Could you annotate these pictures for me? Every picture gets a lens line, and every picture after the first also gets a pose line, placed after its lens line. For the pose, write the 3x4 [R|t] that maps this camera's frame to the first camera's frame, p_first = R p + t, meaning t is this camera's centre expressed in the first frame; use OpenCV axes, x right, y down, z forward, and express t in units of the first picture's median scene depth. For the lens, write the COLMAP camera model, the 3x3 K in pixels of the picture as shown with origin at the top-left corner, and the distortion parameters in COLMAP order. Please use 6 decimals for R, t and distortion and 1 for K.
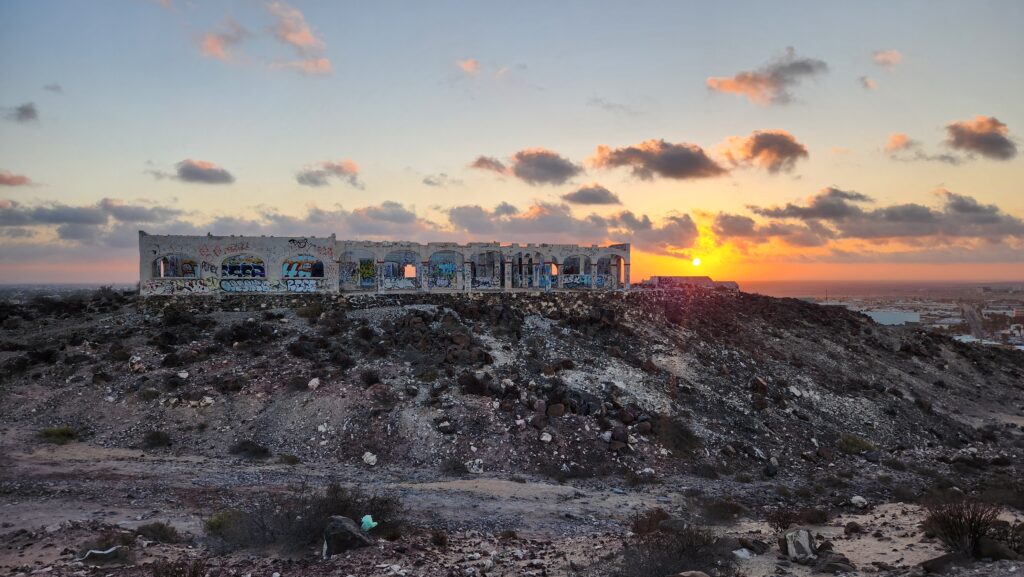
lens RADIAL K [[686.0, 0, 514.9], [0, 686.0, 291.2], [0, 0, 1]] dist [0.033830, -0.001427]
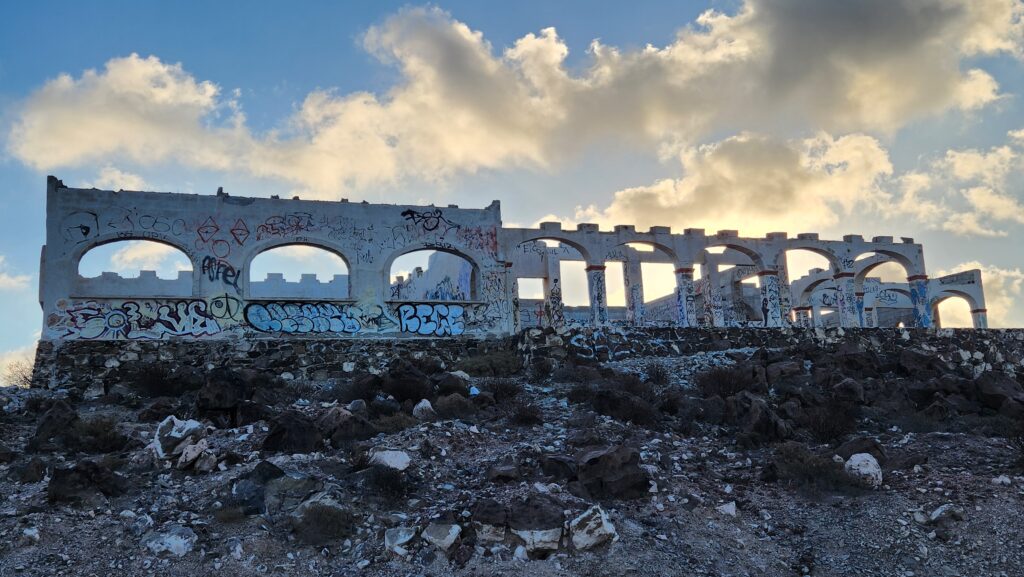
lens RADIAL K [[981.6, 0, 509.4], [0, 981.6, 283.4], [0, 0, 1]] dist [0.075195, 0.000000]
pose [[0.994749, -0.027888, 0.098469, -0.330003], [0.047130, 0.978892, -0.198871, 0.092921], [-0.090844, 0.202467, 0.975066, 0.426045]]
